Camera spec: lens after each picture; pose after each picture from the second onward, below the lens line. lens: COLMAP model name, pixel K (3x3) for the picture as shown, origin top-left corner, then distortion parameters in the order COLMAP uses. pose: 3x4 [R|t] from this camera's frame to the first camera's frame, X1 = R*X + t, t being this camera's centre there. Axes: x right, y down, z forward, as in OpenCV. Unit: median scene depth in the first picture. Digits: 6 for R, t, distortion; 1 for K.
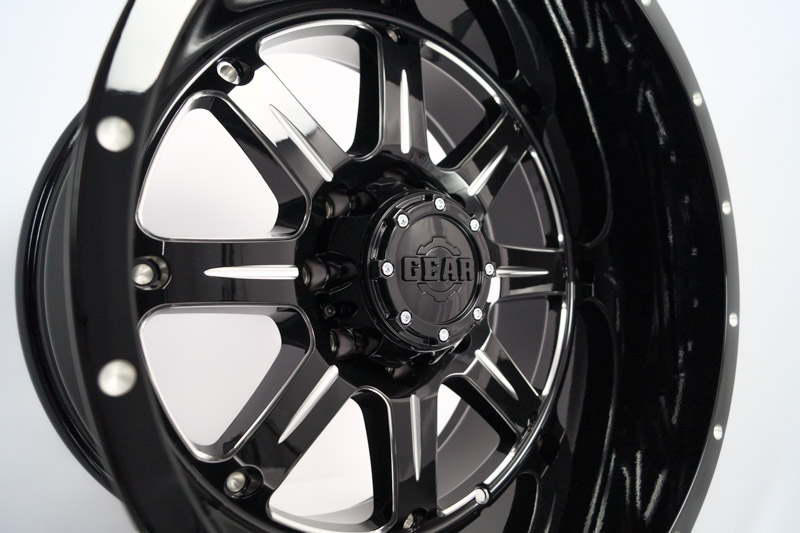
lens RADIAL K [[615.9, 0, 400.0], [0, 615.9, 266.5], [0, 0, 1]] dist [-0.005018, -0.002499]
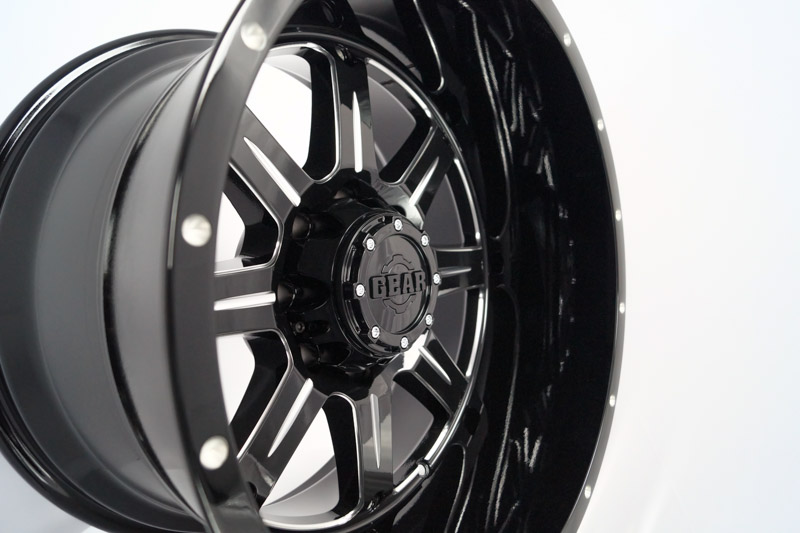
lens RADIAL K [[615.9, 0, 400.0], [0, 615.9, 266.5], [0, 0, 1]] dist [-0.005018, -0.002499]
pose [[0.967527, -0.037373, 0.249988, -0.205564], [0.013321, 0.995174, 0.097219, -0.132235], [-0.252415, -0.090732, 0.963356, -0.062845]]
